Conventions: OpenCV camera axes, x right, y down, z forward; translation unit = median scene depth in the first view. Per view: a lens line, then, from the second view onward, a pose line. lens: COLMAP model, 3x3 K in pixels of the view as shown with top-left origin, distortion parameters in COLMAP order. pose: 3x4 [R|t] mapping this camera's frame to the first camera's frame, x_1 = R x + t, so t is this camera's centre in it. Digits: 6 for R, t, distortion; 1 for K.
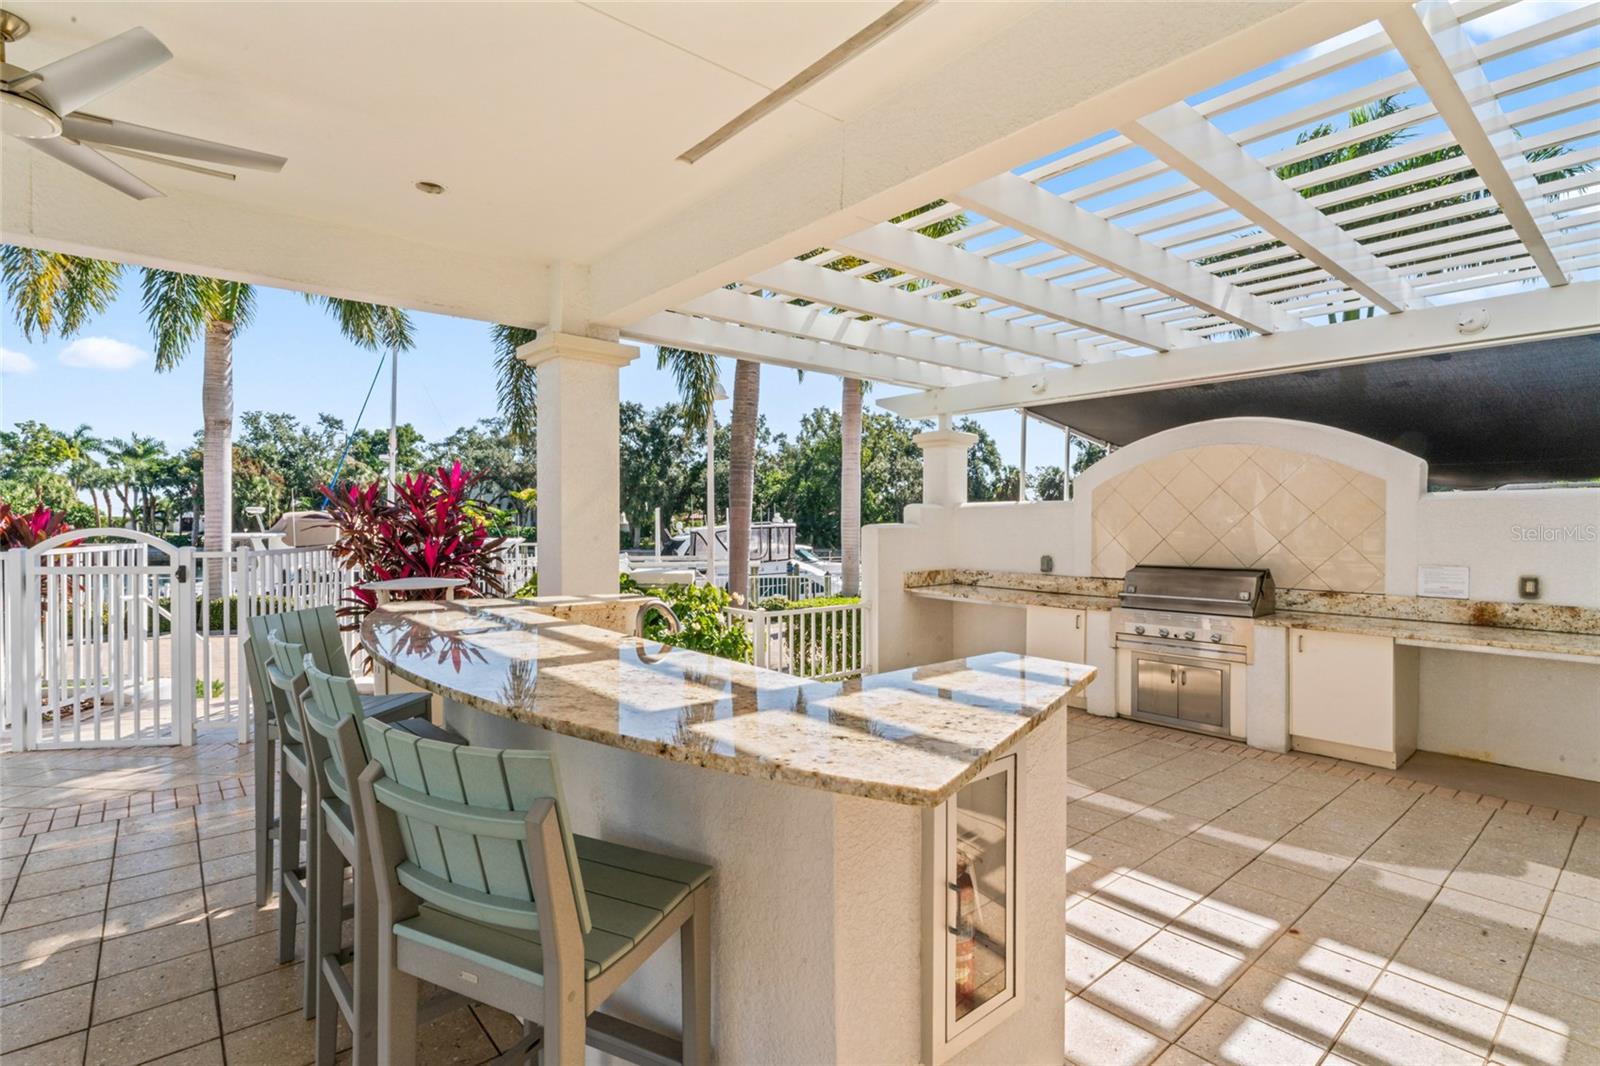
lens RADIAL K [[763.0, 0, 800.0], [0, 763.0, 533.0], [0, 0, 1]] dist [-0.000733, -0.000181]
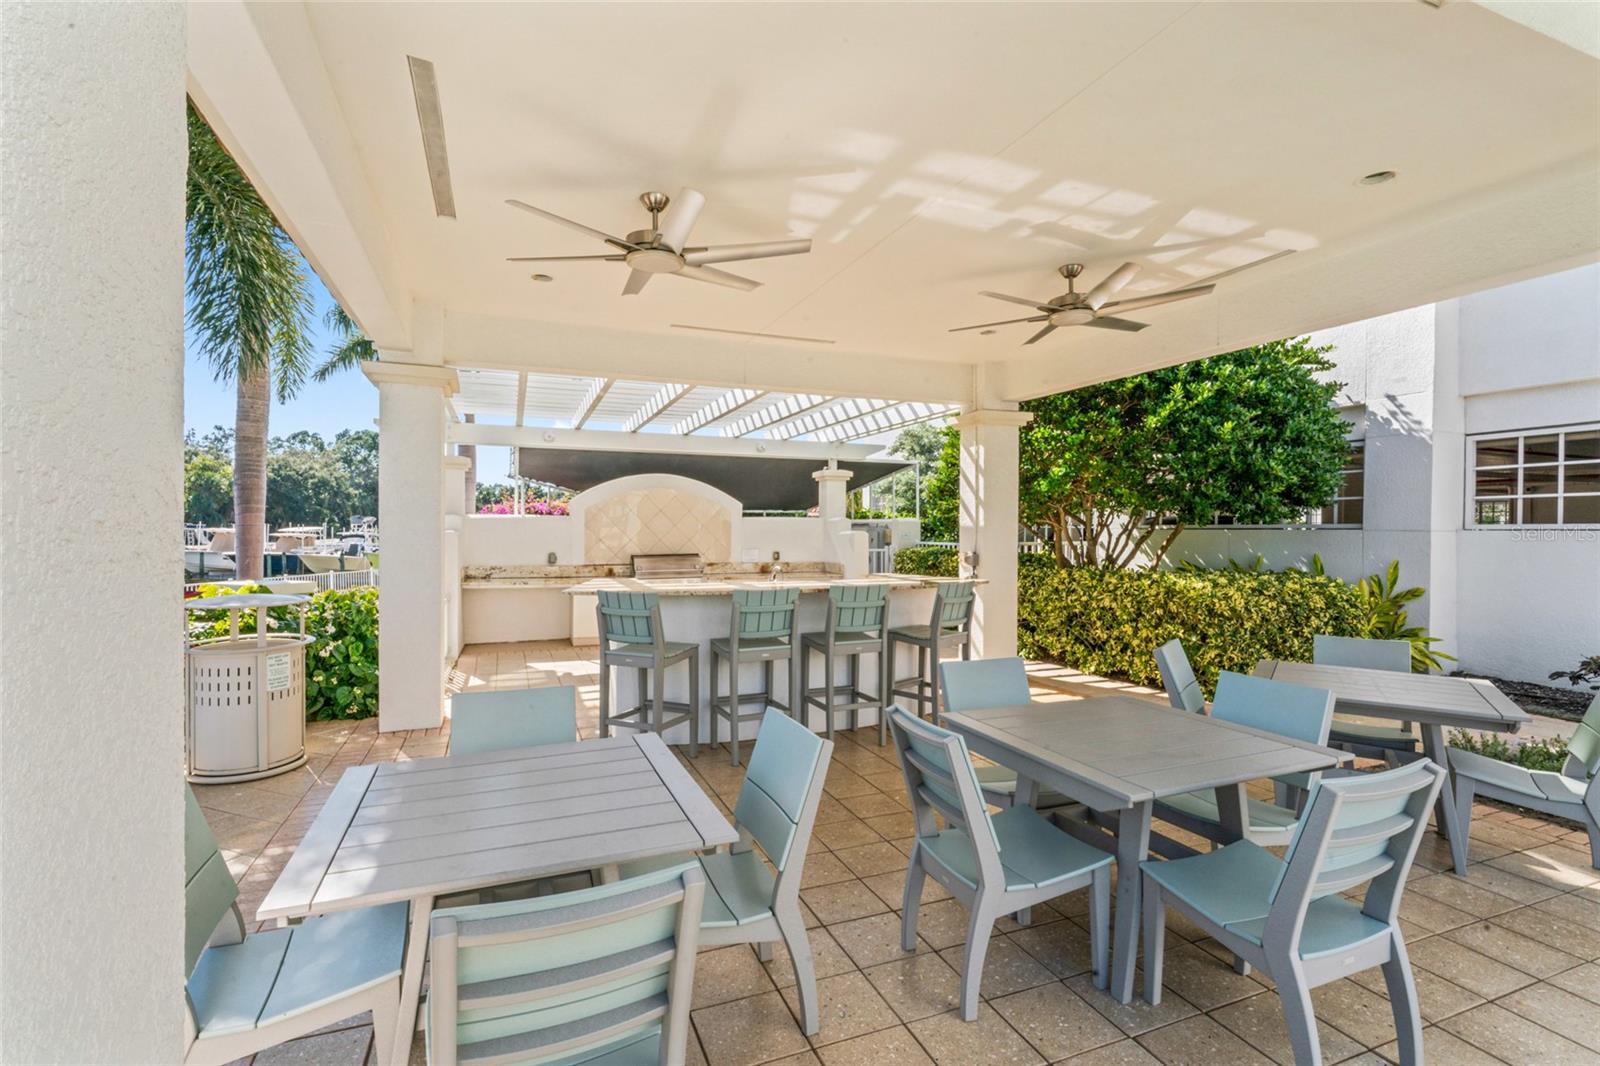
lens RADIAL K [[732.0, 0, 800.0], [0, 732.0, 533.0], [0, 0, 1]] dist [0.000118, 0.000000]
pose [[0.307775, -0.005503, 0.951443, -1.064782], [0.009583, 0.999950, 0.002683, -0.009099], [-0.951411, 0.008292, 0.307813, 0.132509]]
